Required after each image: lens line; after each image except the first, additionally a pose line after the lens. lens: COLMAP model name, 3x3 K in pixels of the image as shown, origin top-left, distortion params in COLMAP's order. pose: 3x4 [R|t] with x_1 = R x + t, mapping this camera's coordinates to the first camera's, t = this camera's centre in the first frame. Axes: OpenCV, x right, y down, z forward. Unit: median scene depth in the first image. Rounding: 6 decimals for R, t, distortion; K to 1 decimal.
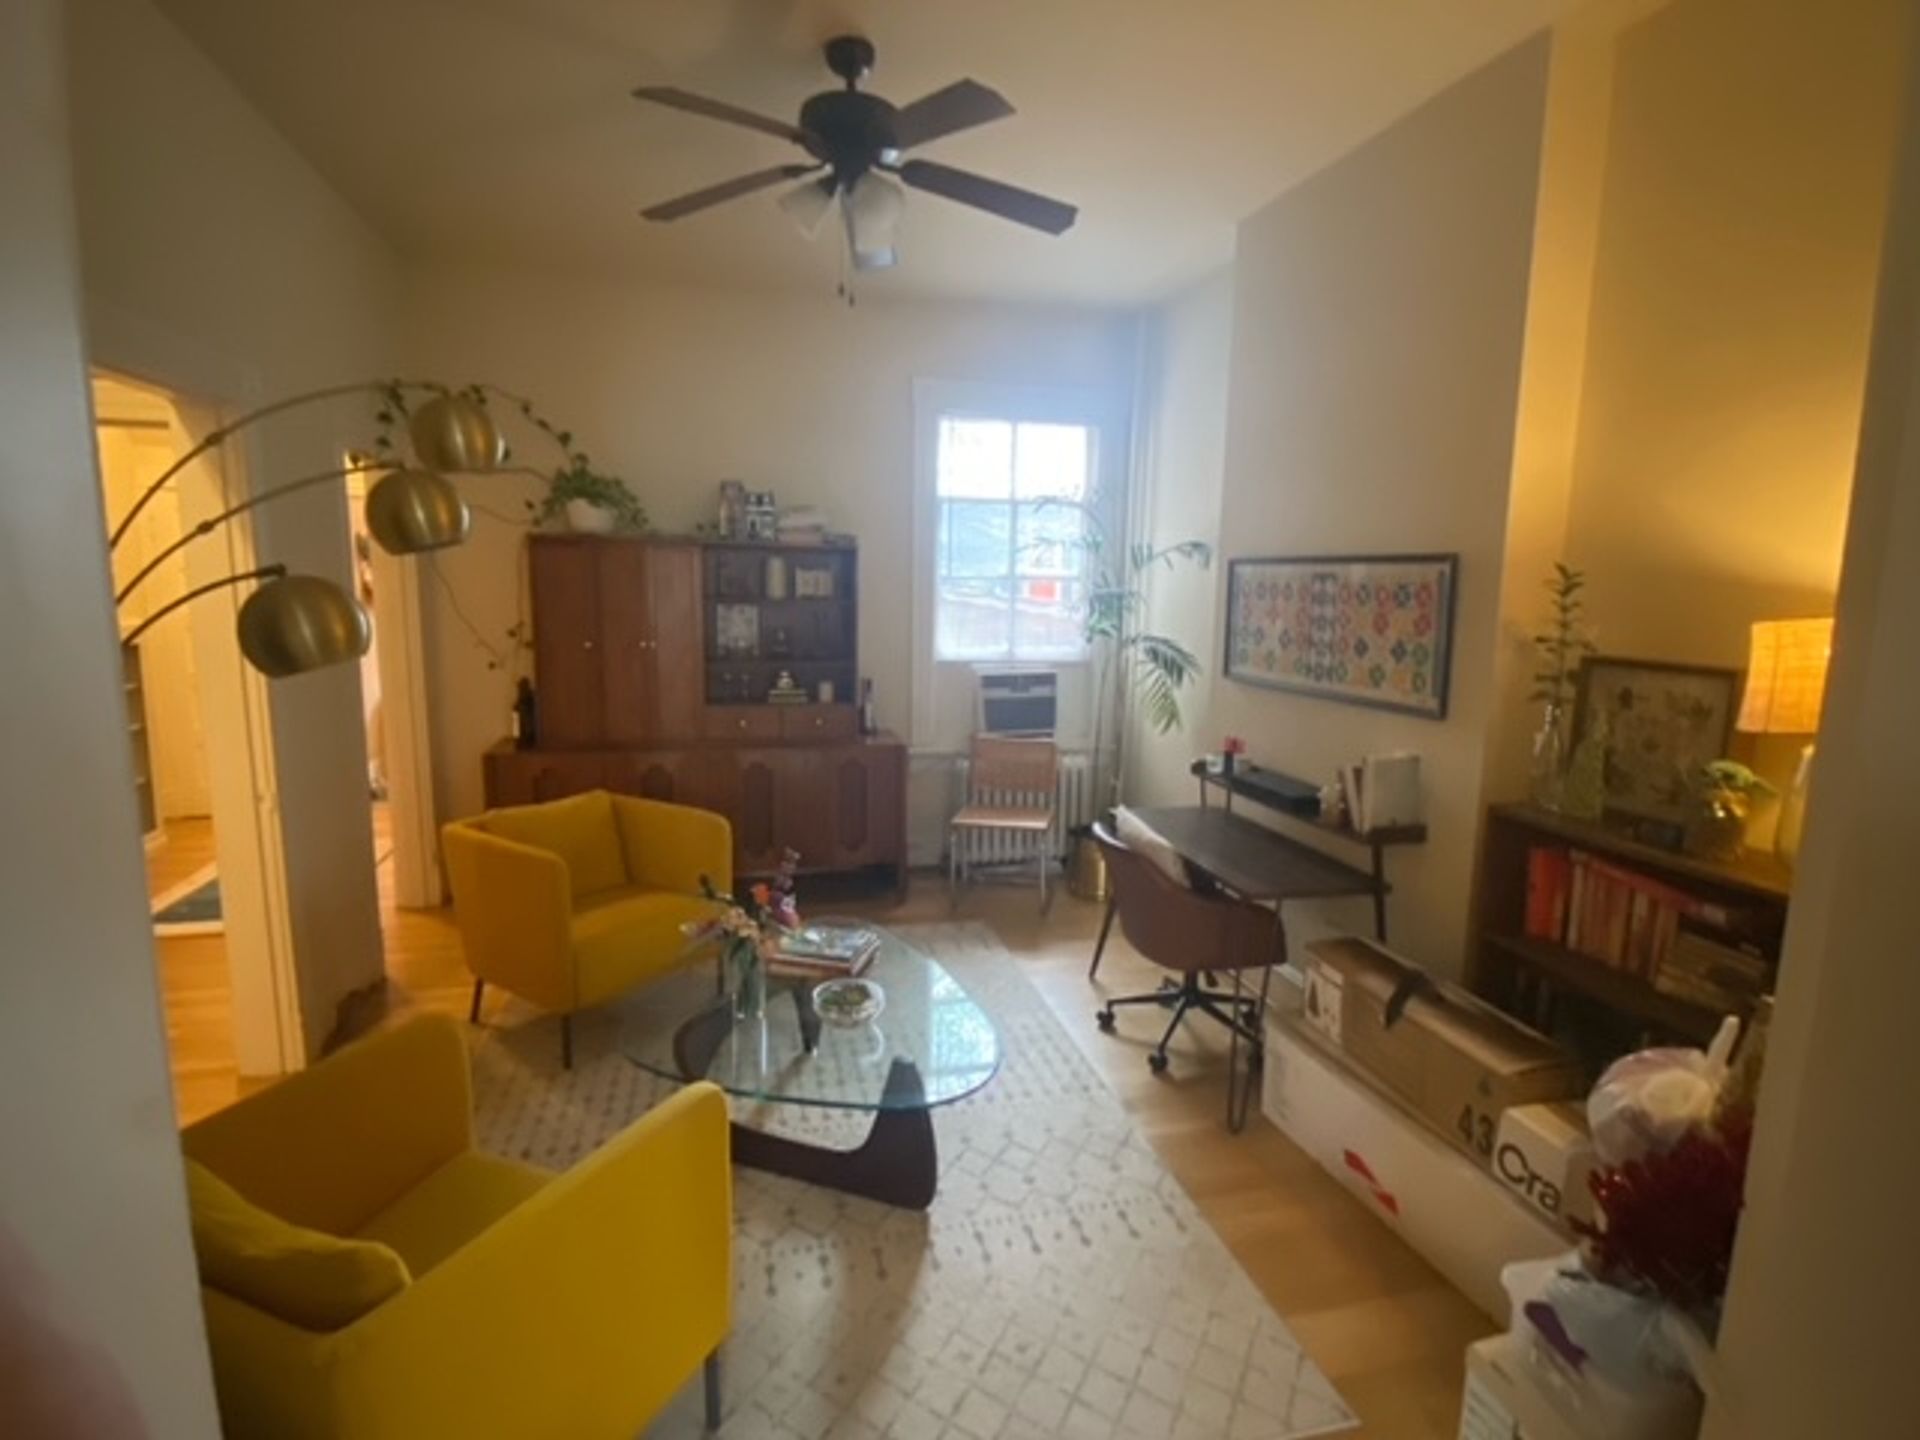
lens RADIAL K [[975.0, 0, 958.1], [0, 975.0, 729.4], [0, 0, 1]] dist [-0.001308, -0.000509]
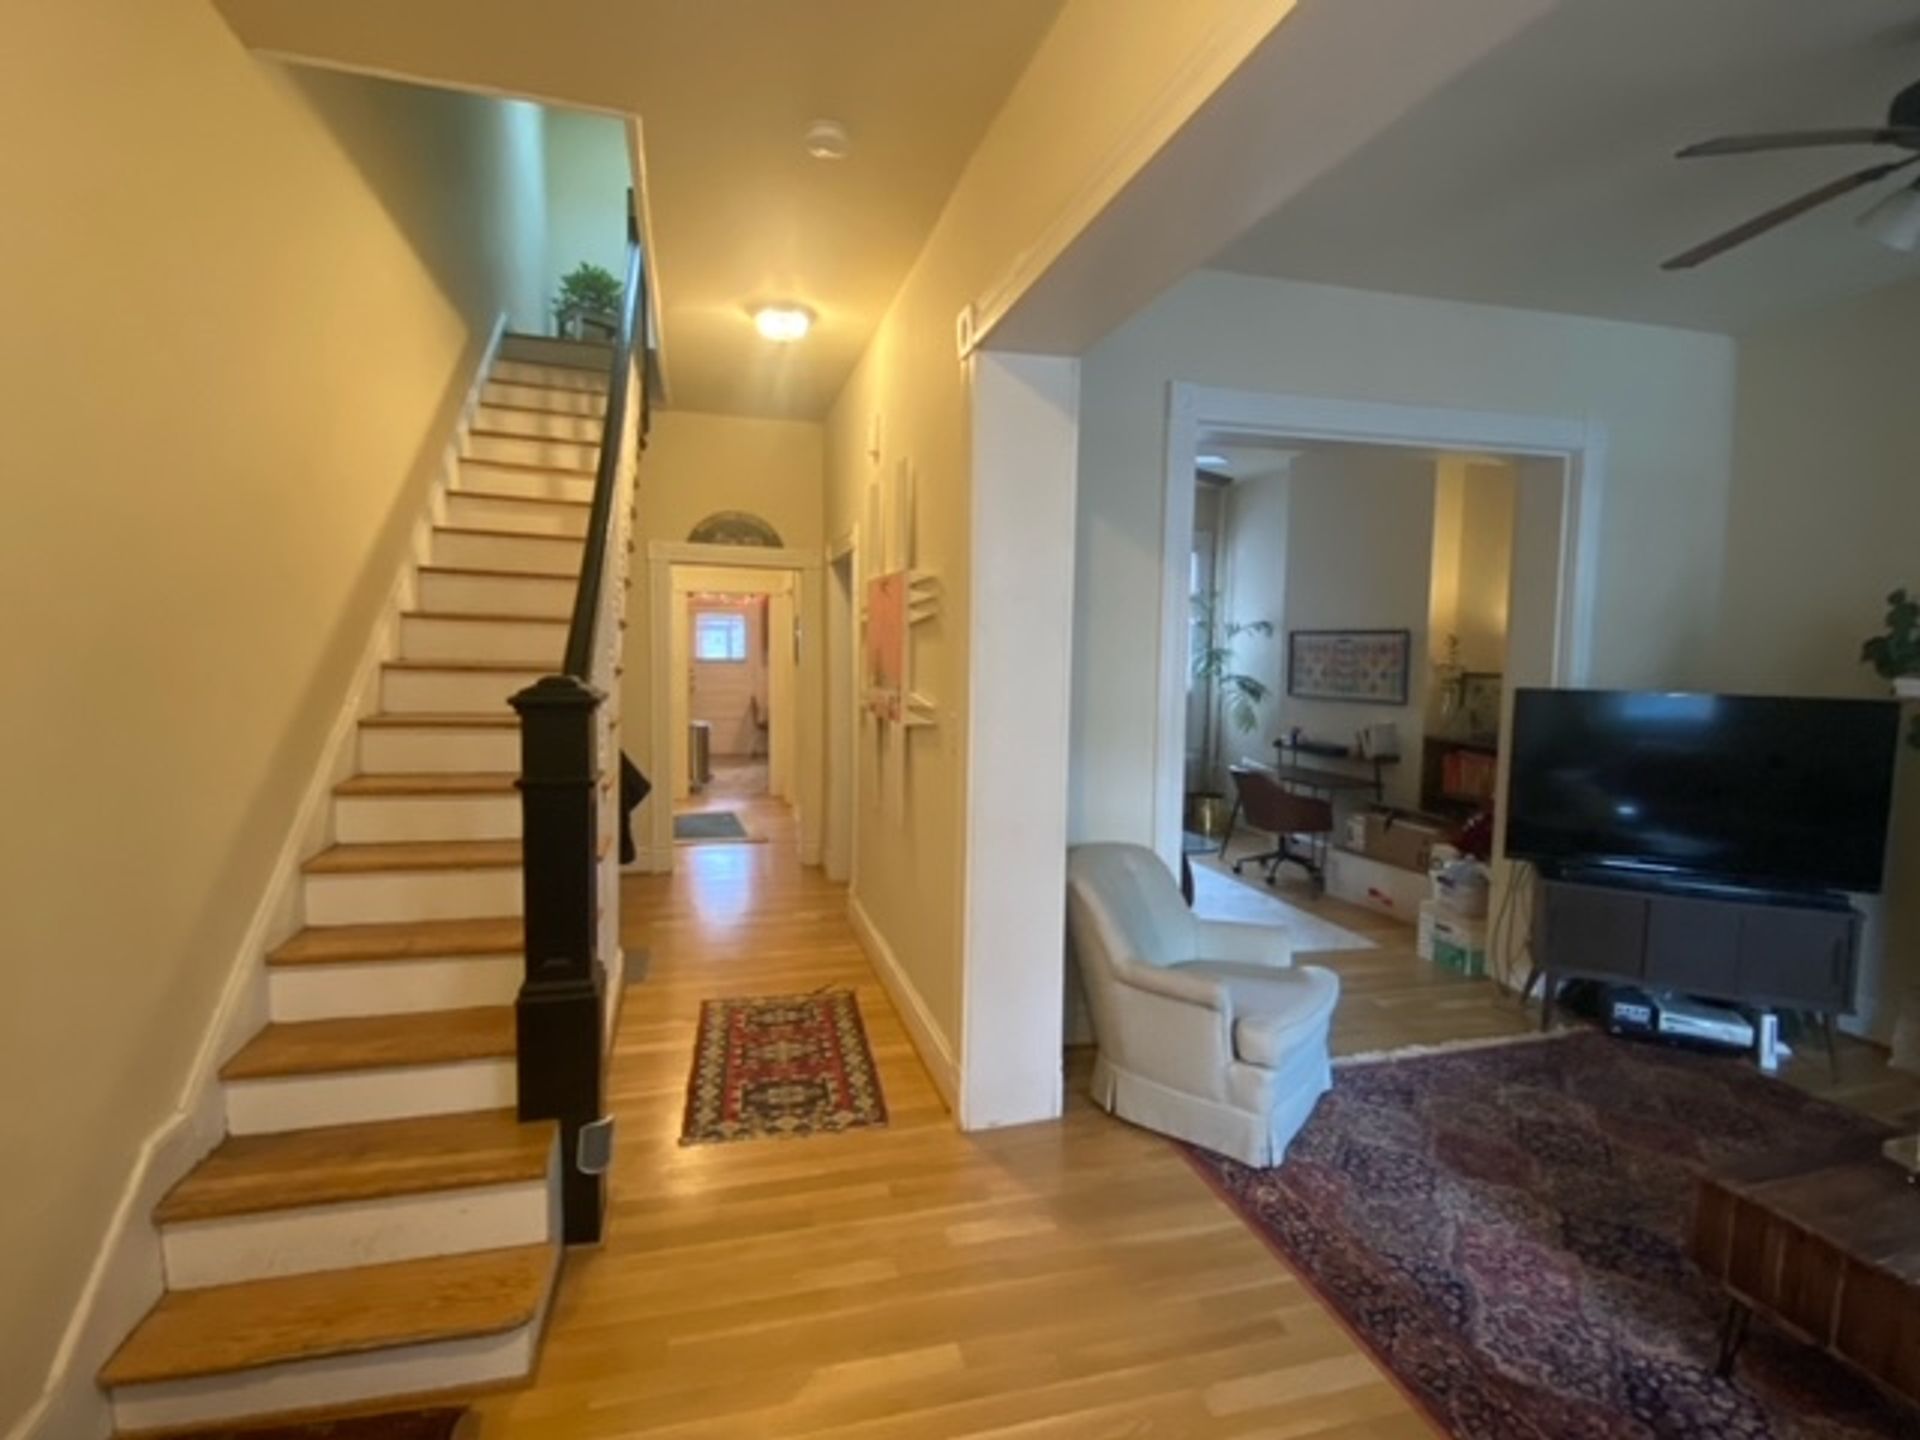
lens RADIAL K [[975.0, 0, 967.2], [0, 975.0, 727.5], [0, 0, 1]] dist [-0.001308, -0.000509]
pose [[0.999409, 0.003946, 0.034139, -0.518174], [-0.001368, 0.997166, -0.075220, 0.191507], [-0.034339, 0.075129, 0.996582, -1.058340]]
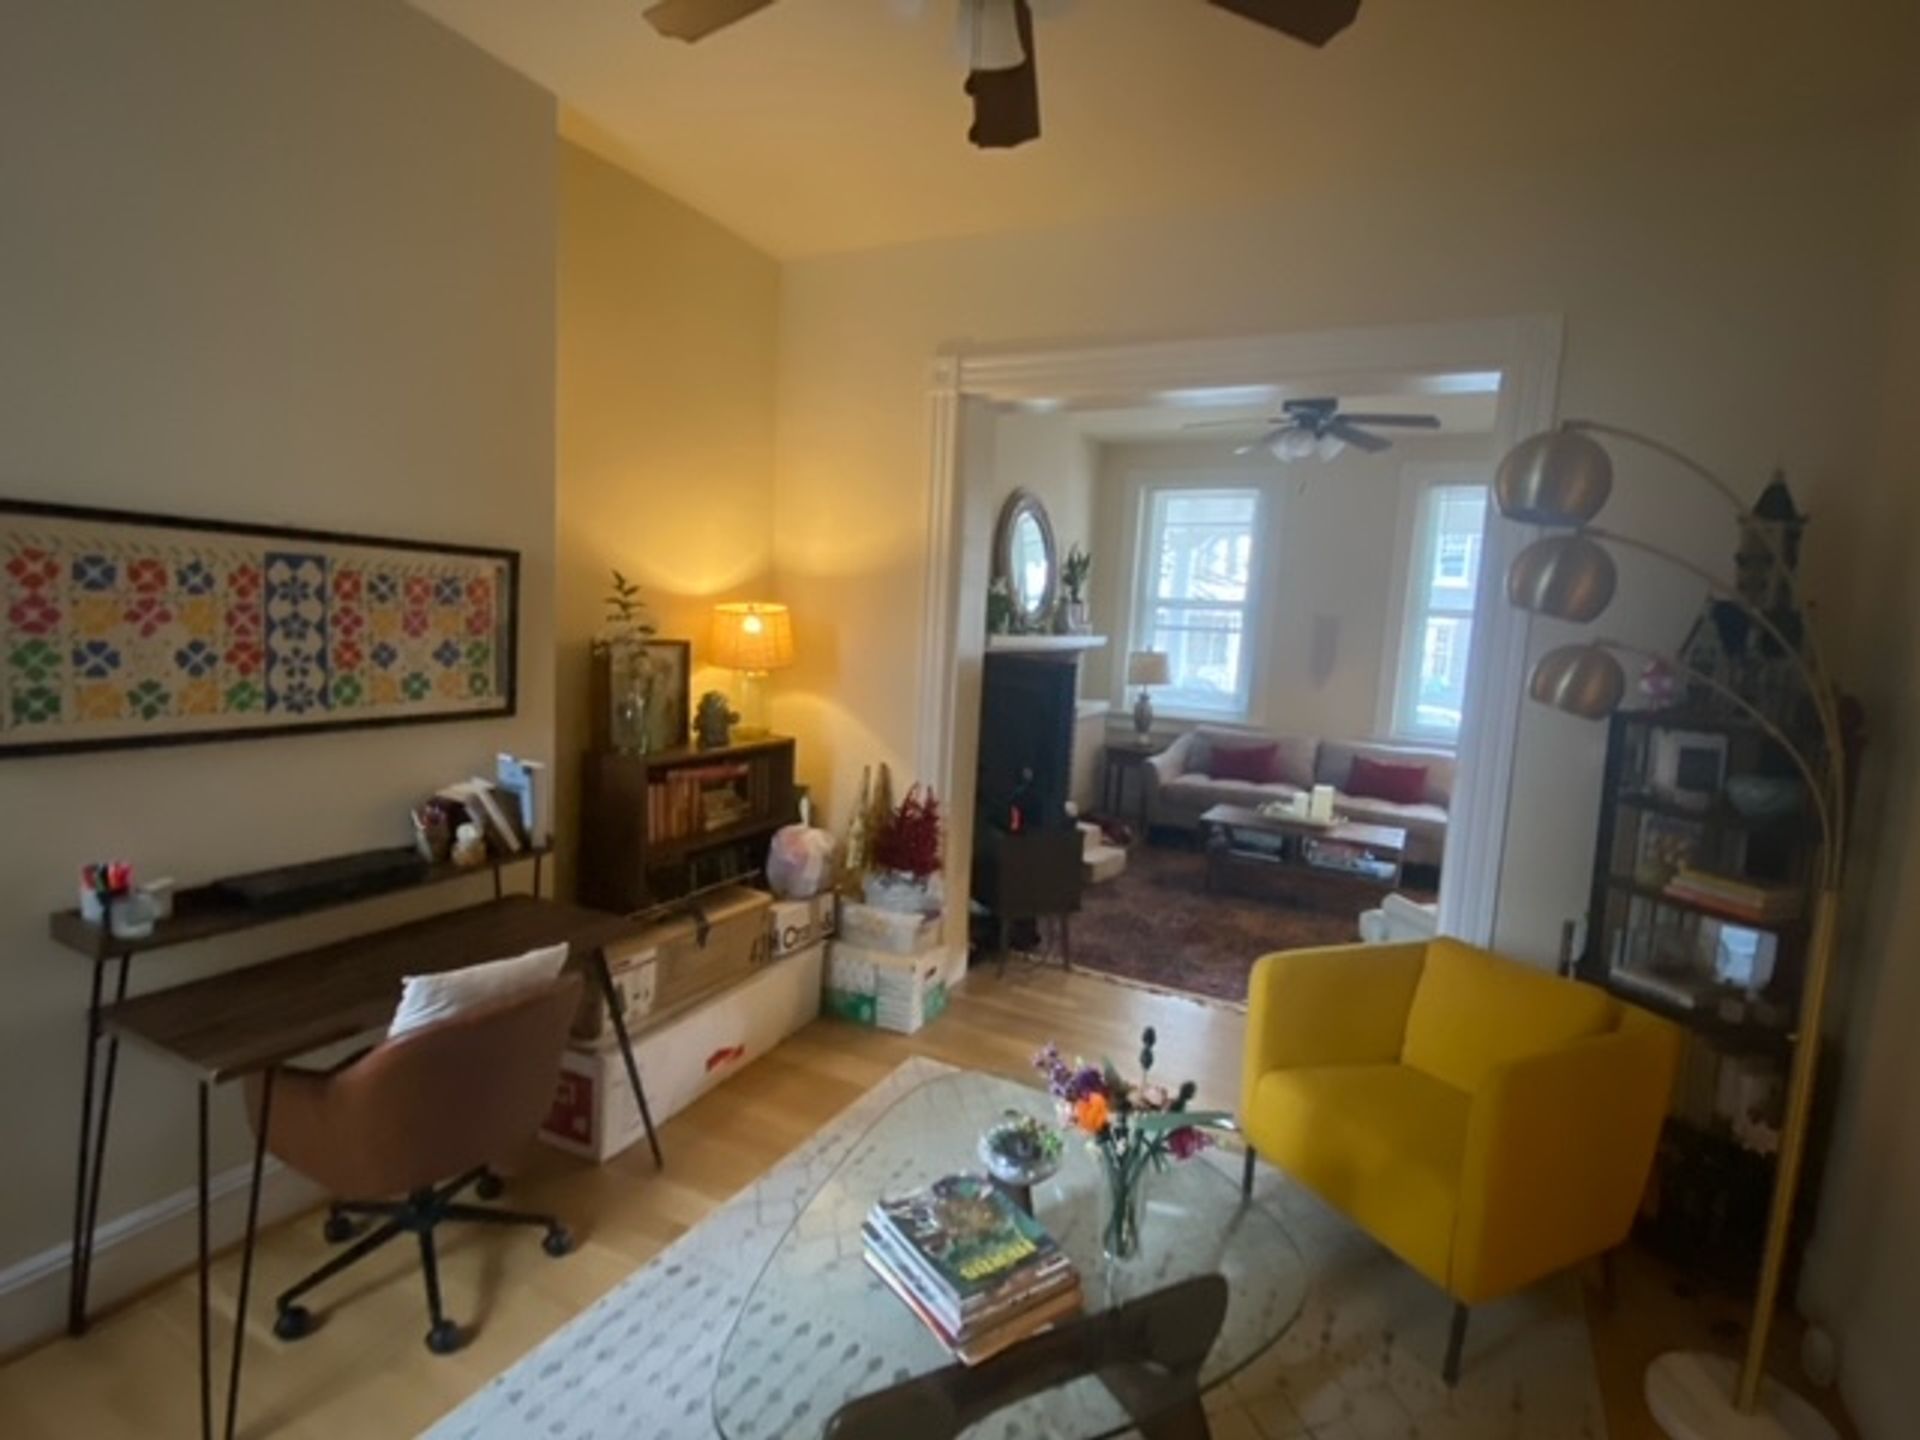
lens RADIAL K [[975.0, 0, 966.2], [0, 975.0, 713.9], [0, 0, 1]] dist [-0.001308, -0.000509]
pose [[-0.767859, -0.133468, 0.626561, -0.462746], [0.021084, 0.972261, 0.232946, -0.220566], [-0.640272, 0.192080, -0.743746, 1.353551]]
